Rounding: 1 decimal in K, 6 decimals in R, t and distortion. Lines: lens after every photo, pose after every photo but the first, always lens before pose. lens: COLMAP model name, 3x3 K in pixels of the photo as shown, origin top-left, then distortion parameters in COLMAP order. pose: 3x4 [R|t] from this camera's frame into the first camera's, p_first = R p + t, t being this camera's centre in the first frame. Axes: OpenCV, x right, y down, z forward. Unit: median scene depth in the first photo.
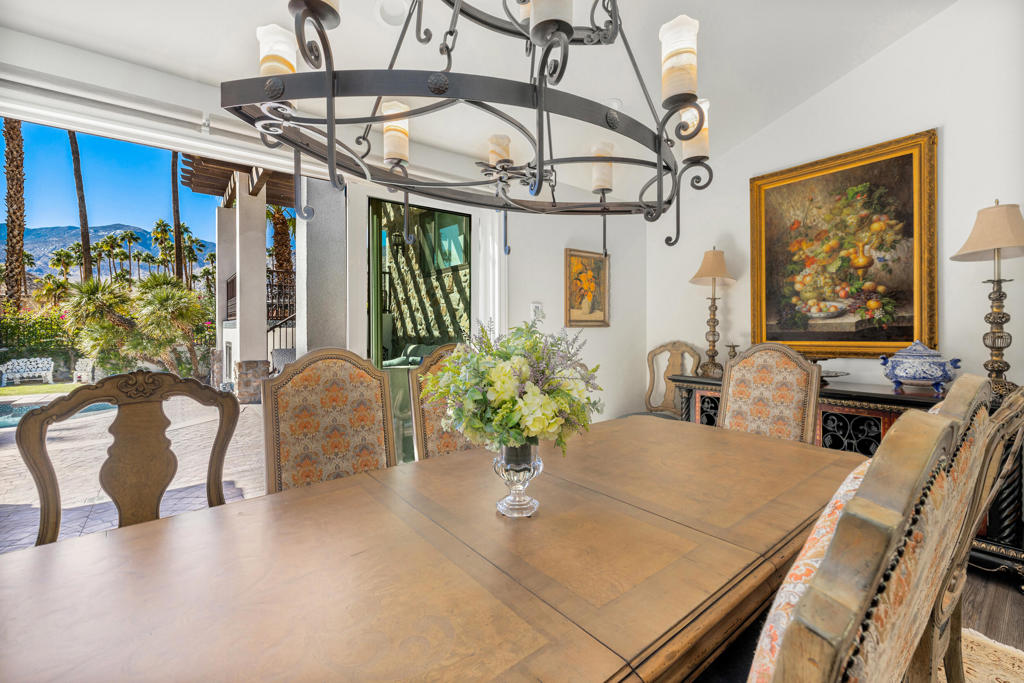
lens RADIAL K [[430.1, 0, 535.9], [0, 430.1, 328.8], [0, 0, 1]] dist [-0.002189, -0.000457]
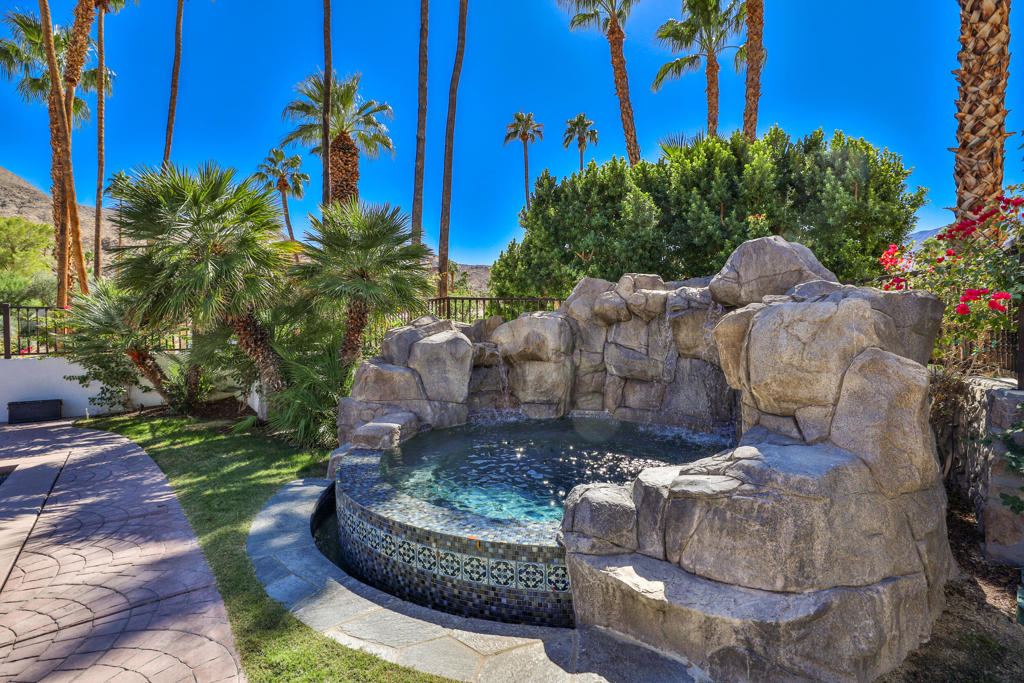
lens RADIAL K [[467.4, 0, 515.8], [0, 467.4, 336.0], [0, 0, 1]] dist [-0.000365, 0.000315]
pose [[0.030928, 0.009855, -0.999473, -0.880585], [-0.001631, 0.999951, 0.009810, 0.017149], [0.999520, 0.001327, 0.030942, 0.642634]]
